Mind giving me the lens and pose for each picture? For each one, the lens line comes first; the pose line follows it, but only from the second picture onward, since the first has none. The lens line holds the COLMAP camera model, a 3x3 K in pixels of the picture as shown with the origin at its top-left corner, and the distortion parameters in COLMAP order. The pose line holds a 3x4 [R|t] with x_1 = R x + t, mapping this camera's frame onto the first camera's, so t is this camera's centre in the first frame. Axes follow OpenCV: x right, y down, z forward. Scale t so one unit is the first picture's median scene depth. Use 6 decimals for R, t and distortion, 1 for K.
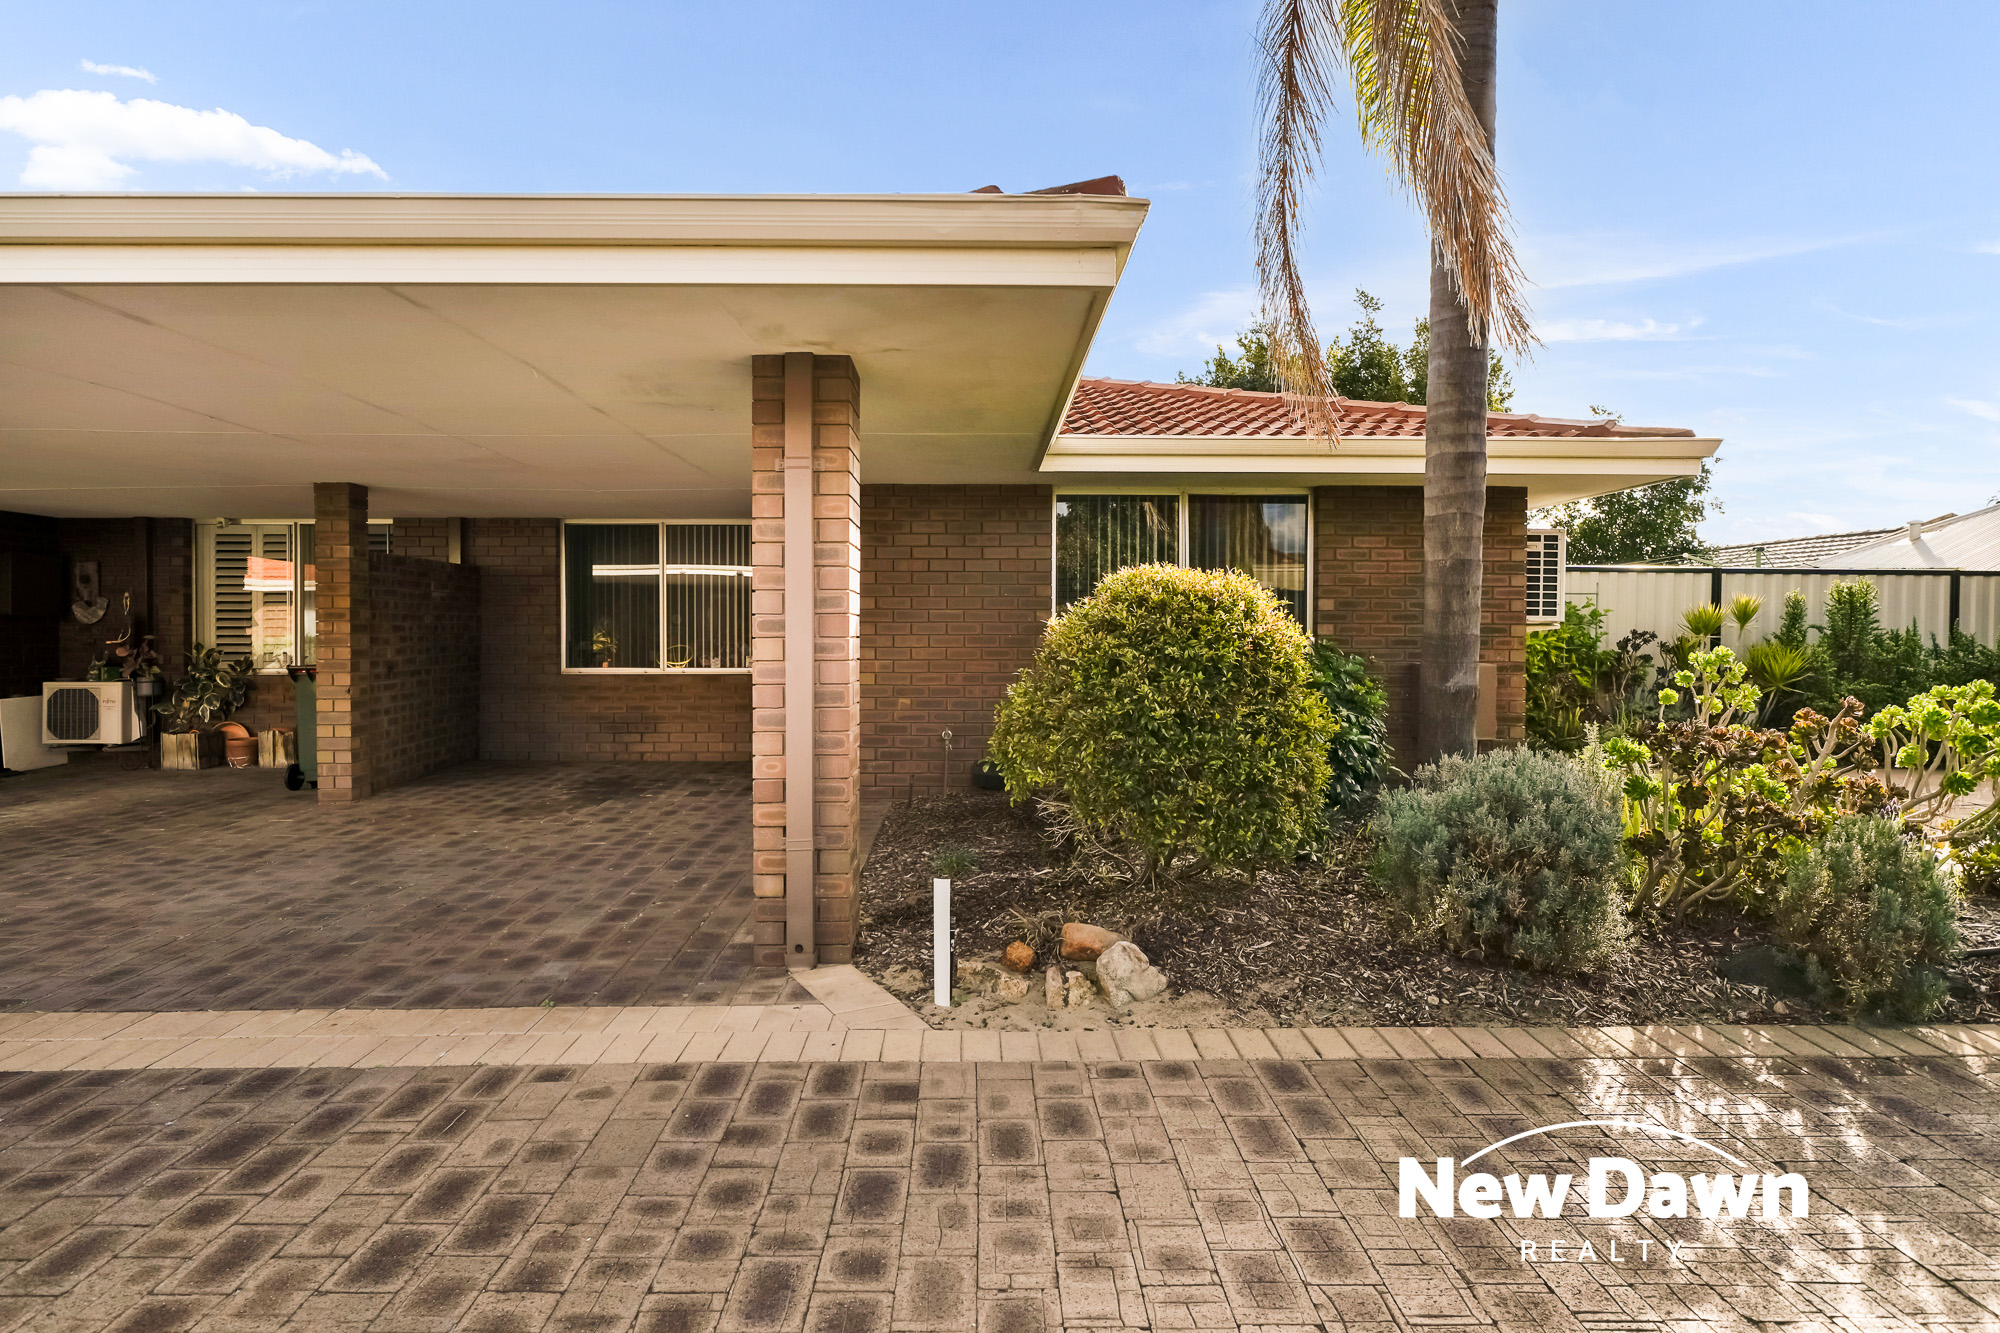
lens RADIAL K [[1094.8, 0, 1004.3], [0, 1094.8, 659.9], [0, 0, 1]] dist [0.003097, 0.002240]
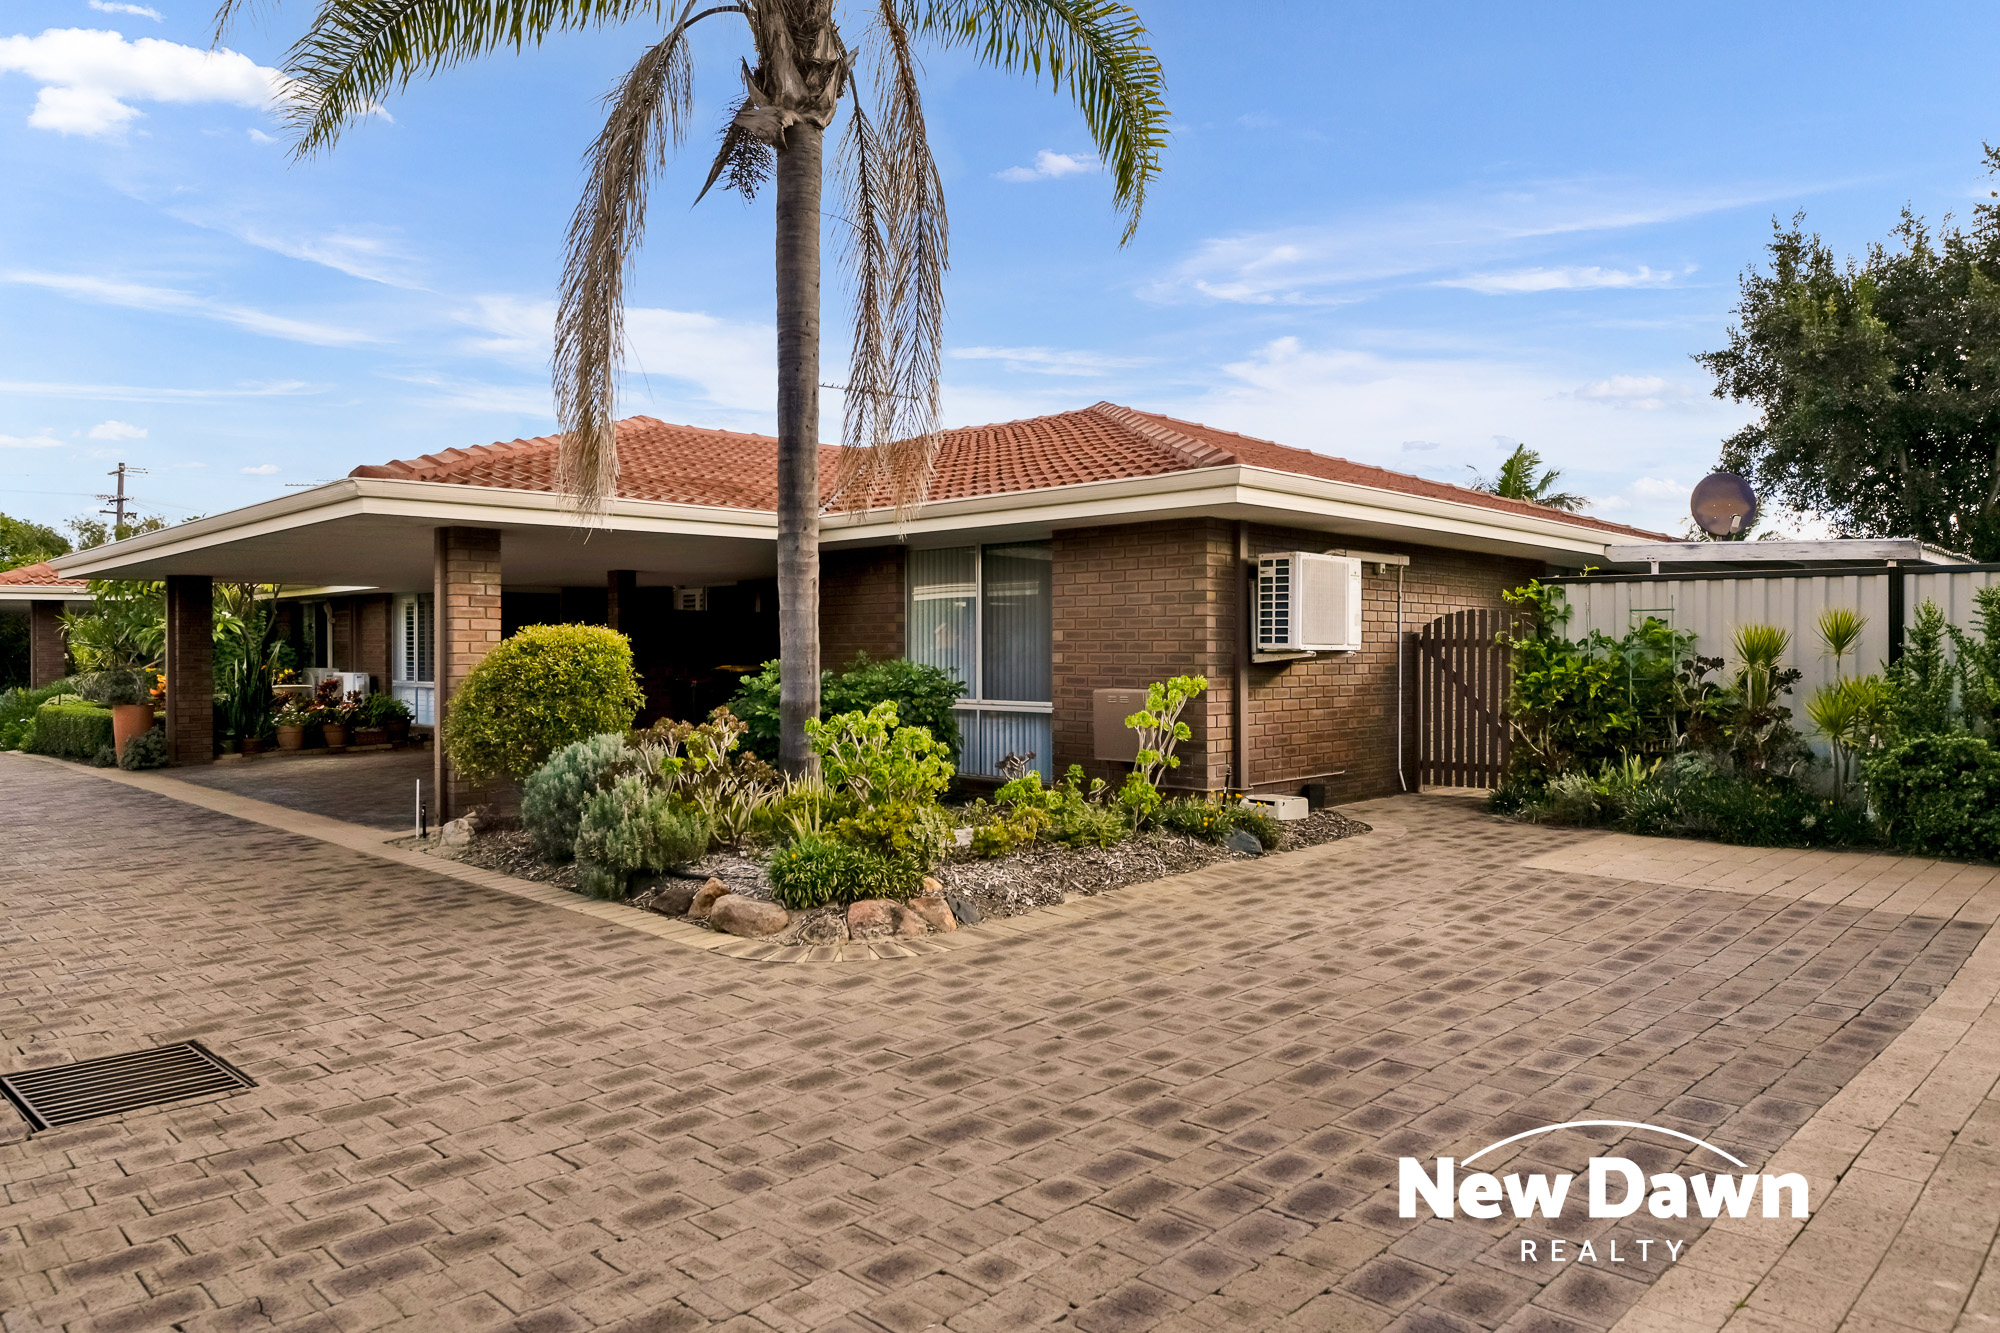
lens RADIAL K [[1322.9, 0, 998.6], [0, 1322.9, 646.5], [0, 0, 1]] dist [0.004750, 0.000045]
pose [[0.692674, -0.005751, -0.721228, 1.273530], [-0.014182, 0.999666, -0.021592, -0.009268], [0.721111, 0.025185, 0.692361, 0.014217]]
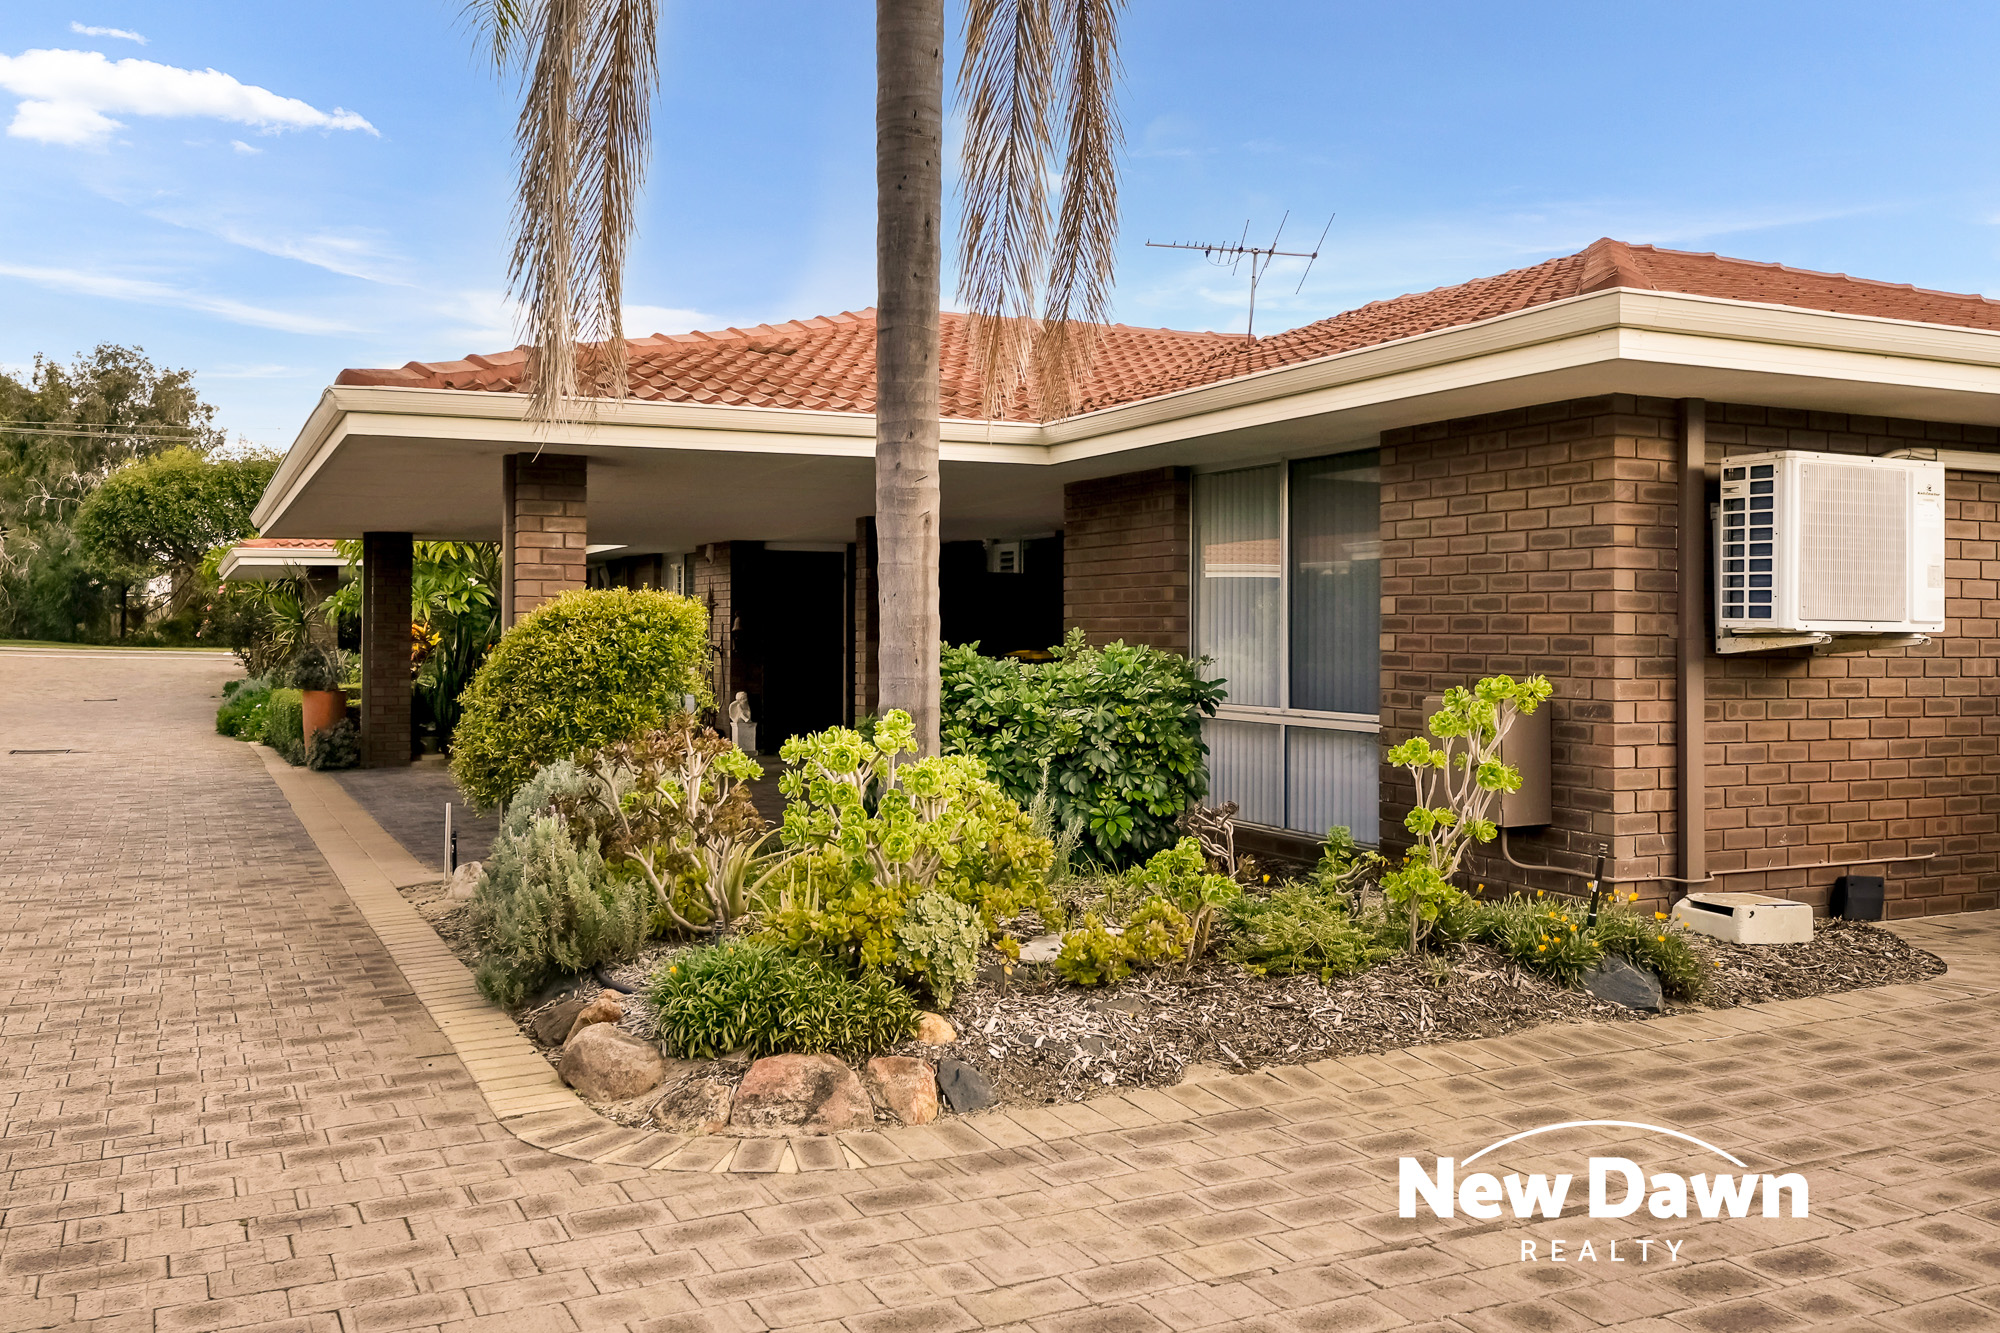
lens RADIAL K [[1749.1, 0, 963.2], [0, 1749.1, 609.4], [0, 0, 1]] dist [-0.007196, 0.022048]
pose [[0.390285, -0.011995, -0.920616, 1.228179], [-0.025903, 0.999376, -0.024003, -0.015454], [0.920329, 0.033215, 0.389731, 0.346235]]
